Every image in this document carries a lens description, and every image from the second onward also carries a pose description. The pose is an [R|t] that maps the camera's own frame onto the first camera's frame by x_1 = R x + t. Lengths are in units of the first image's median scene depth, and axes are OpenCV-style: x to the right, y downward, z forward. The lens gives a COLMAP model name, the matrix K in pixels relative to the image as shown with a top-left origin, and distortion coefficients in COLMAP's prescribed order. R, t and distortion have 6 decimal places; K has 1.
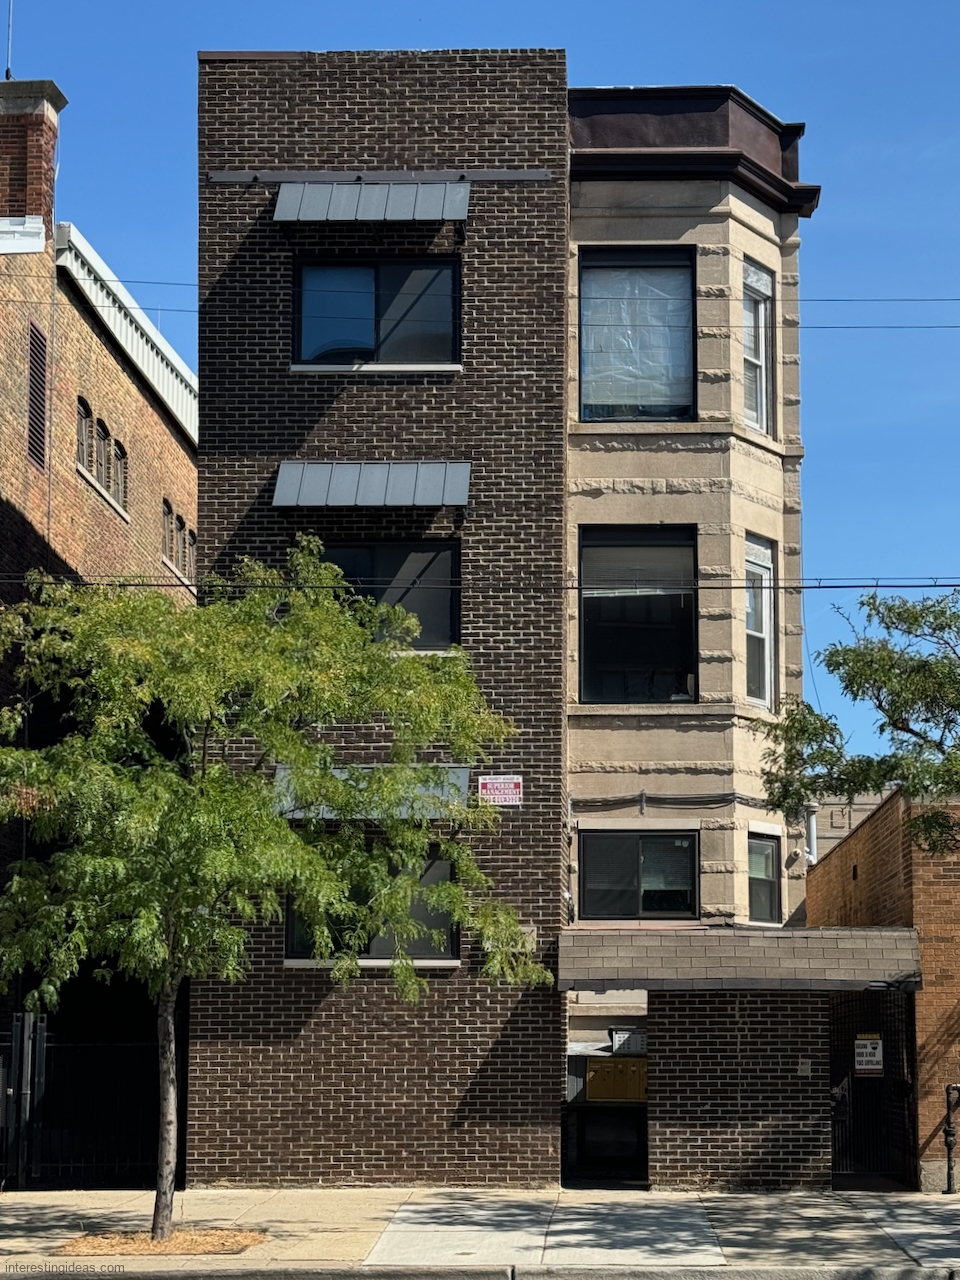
lens RADIAL K [[1942.3, 0, 481.8], [0, 1942.3, 639.1], [0, 0, 1]] dist [0.027592, 0.000000]
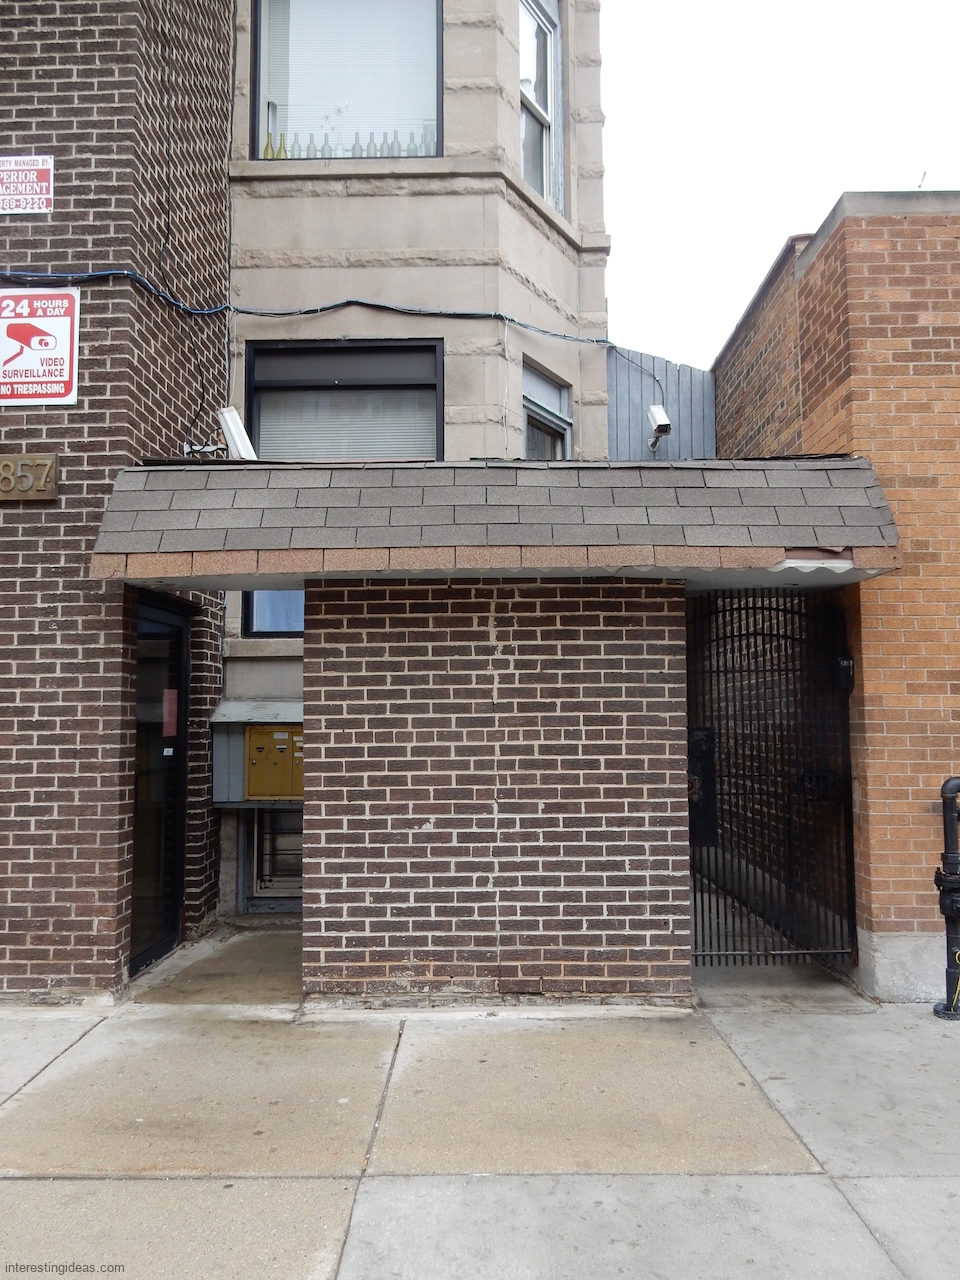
lens RADIAL K [[932.1, 0, 476.0], [0, 932.1, 642.5], [0, 0, 1]] dist [-0.003881, 0.004235]
pose [[0.999942, -0.006248, 0.008718, 0.125453], [0.006176, 0.999947, 0.008260, 0.193551], [-0.008769, -0.008206, 0.999928, 0.773476]]
